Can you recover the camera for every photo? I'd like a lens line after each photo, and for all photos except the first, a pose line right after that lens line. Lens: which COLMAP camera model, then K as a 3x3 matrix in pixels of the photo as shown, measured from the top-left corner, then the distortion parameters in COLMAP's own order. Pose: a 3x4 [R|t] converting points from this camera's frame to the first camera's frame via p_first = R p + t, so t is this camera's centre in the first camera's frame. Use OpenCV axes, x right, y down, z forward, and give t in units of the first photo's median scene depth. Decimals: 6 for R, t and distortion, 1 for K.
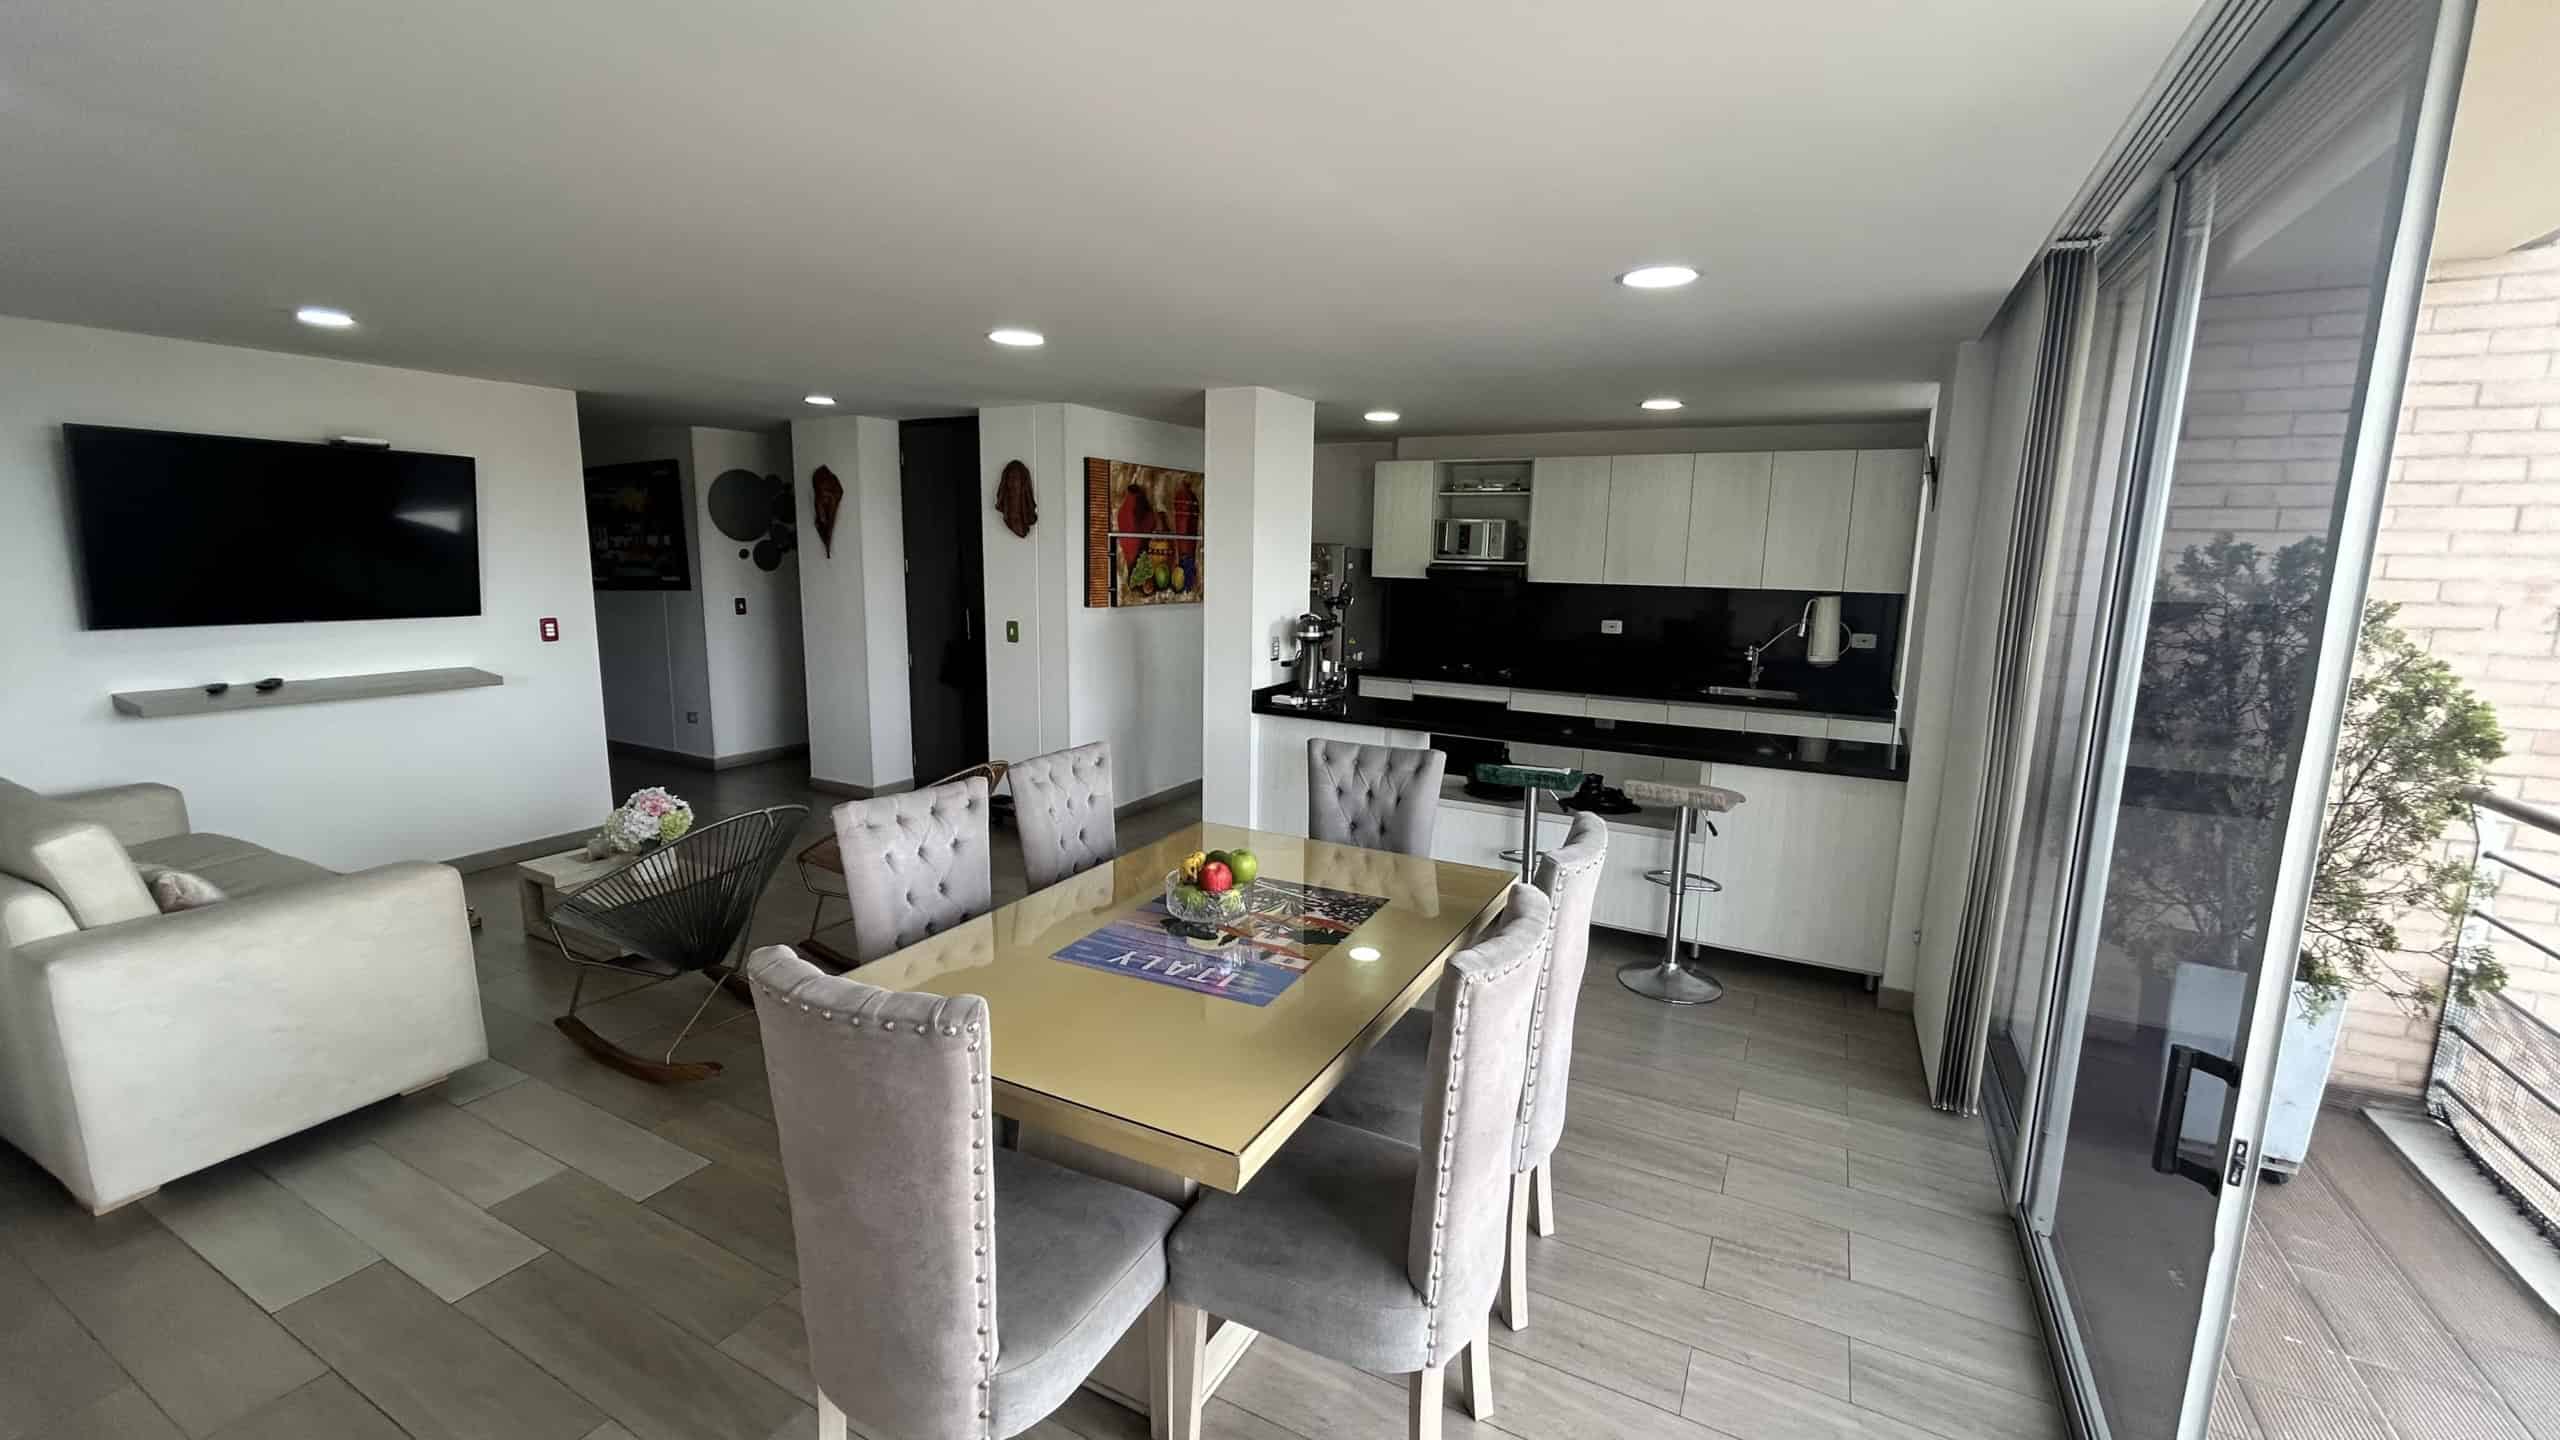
lens RADIAL K [[1027.7, 0, 1275.1], [0, 1027.7, 718.7], [0, 0, 1]] dist [-0.002291, 0.004796]
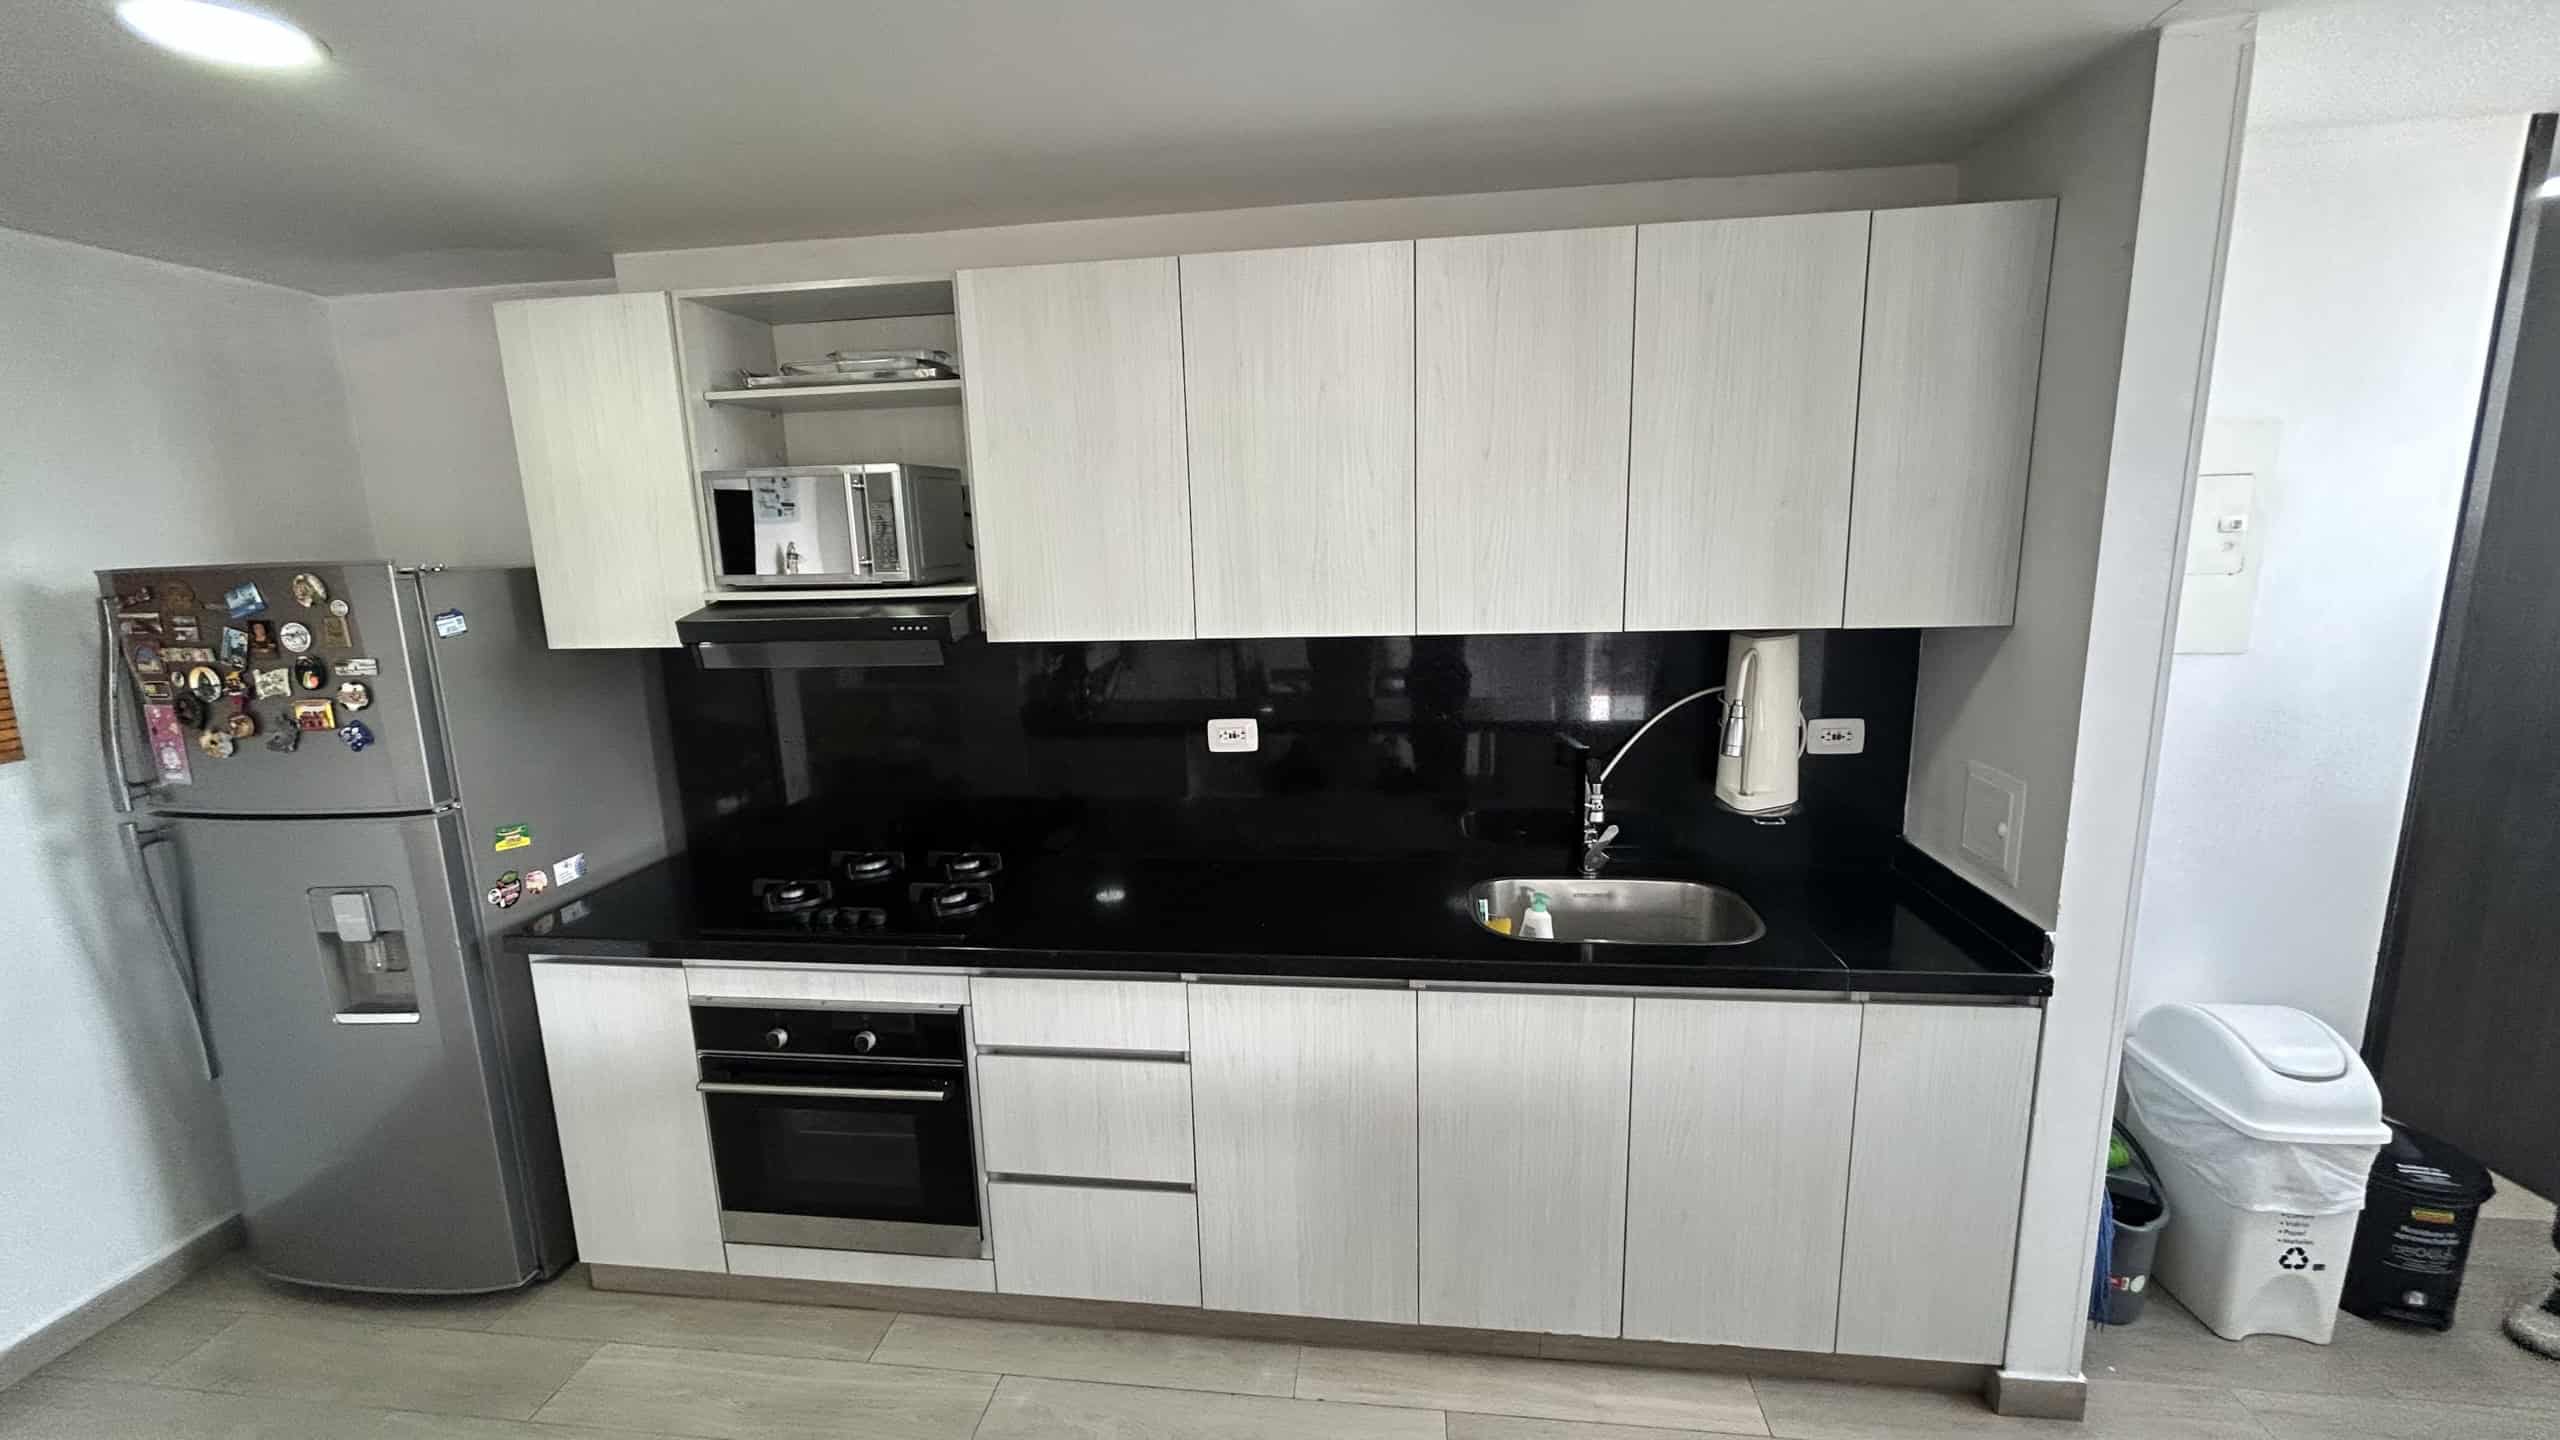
lens RADIAL K [[1027.7, 0, 1275.1], [0, 1027.7, 718.7], [0, 0, 1]] dist [-0.002291, 0.004796]
pose [[0.932208, -0.111454, 0.344336, 0.235478], [0.105411, 0.993766, 0.036287, -0.121374], [-0.346234, 0.002470, 0.938145, 0.707164]]
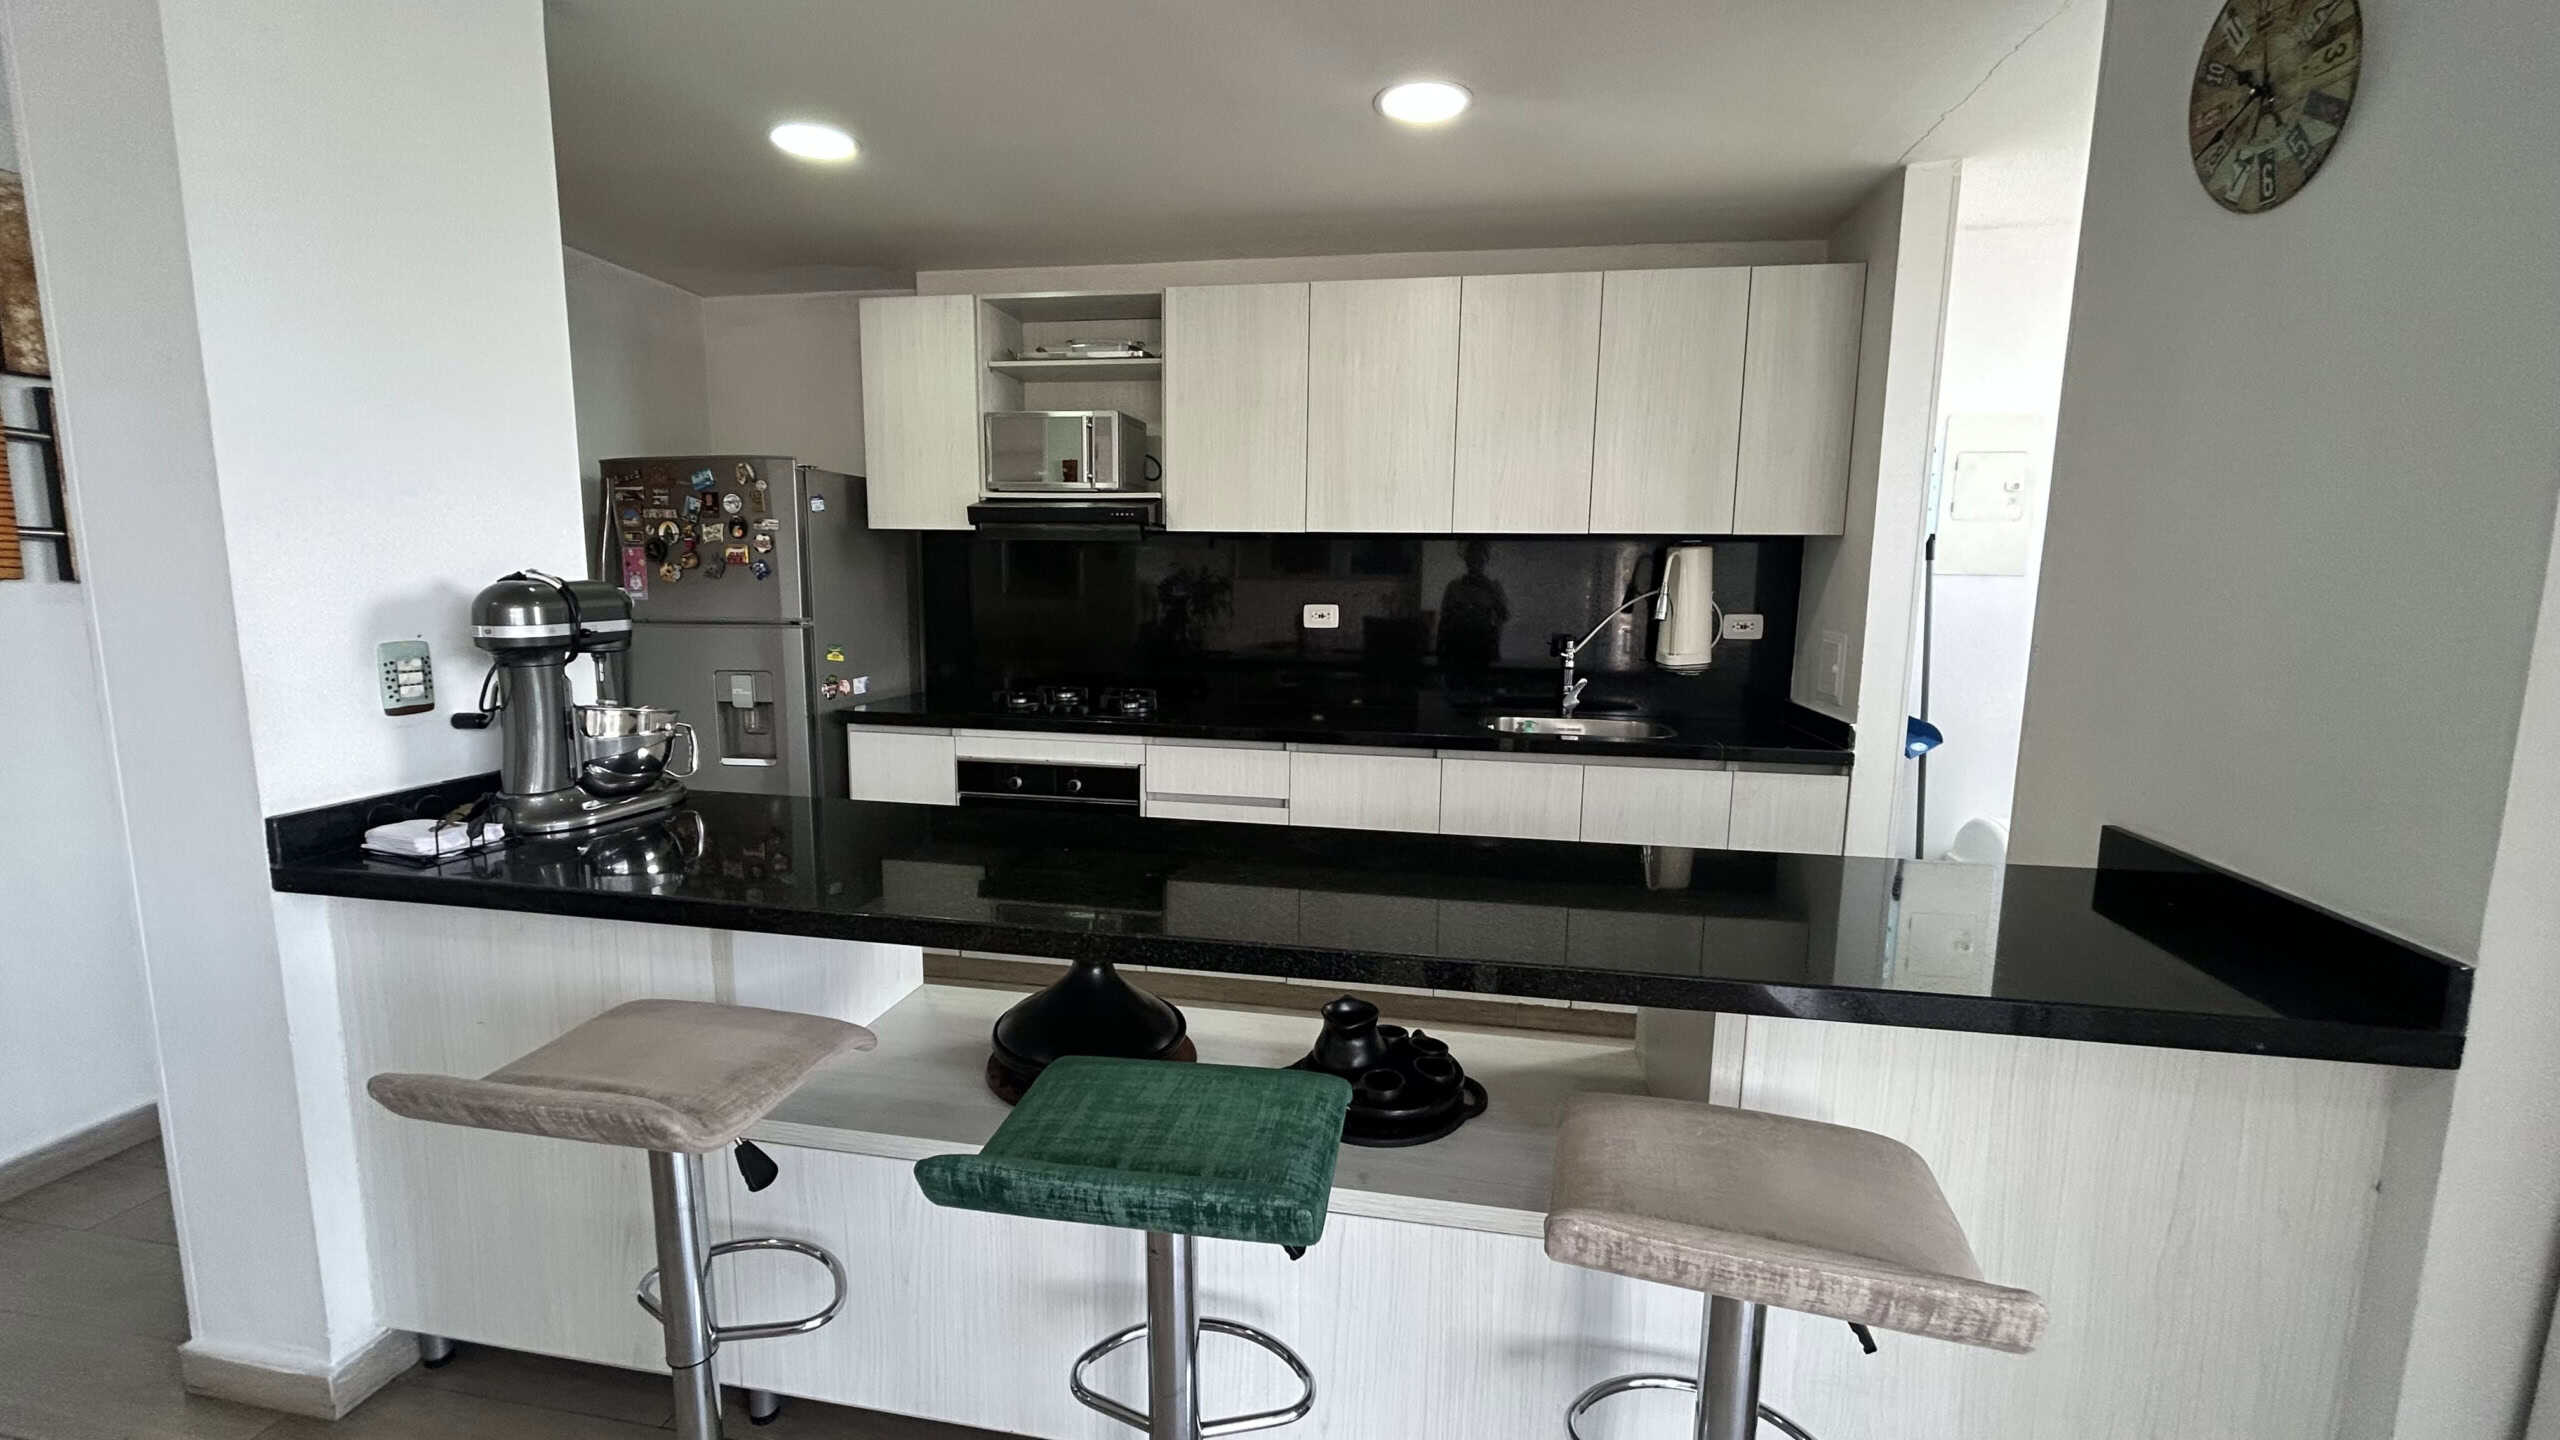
lens RADIAL K [[1027.7, 0, 1275.1], [0, 1027.7, 718.7], [0, 0, 1]] dist [-0.002291, 0.004796]
pose [[0.948847, -0.049097, 0.311895, 0.144541], [0.055731, 0.998369, -0.012388, -0.032126], [-0.310778, 0.029136, 0.950036, 0.541673]]
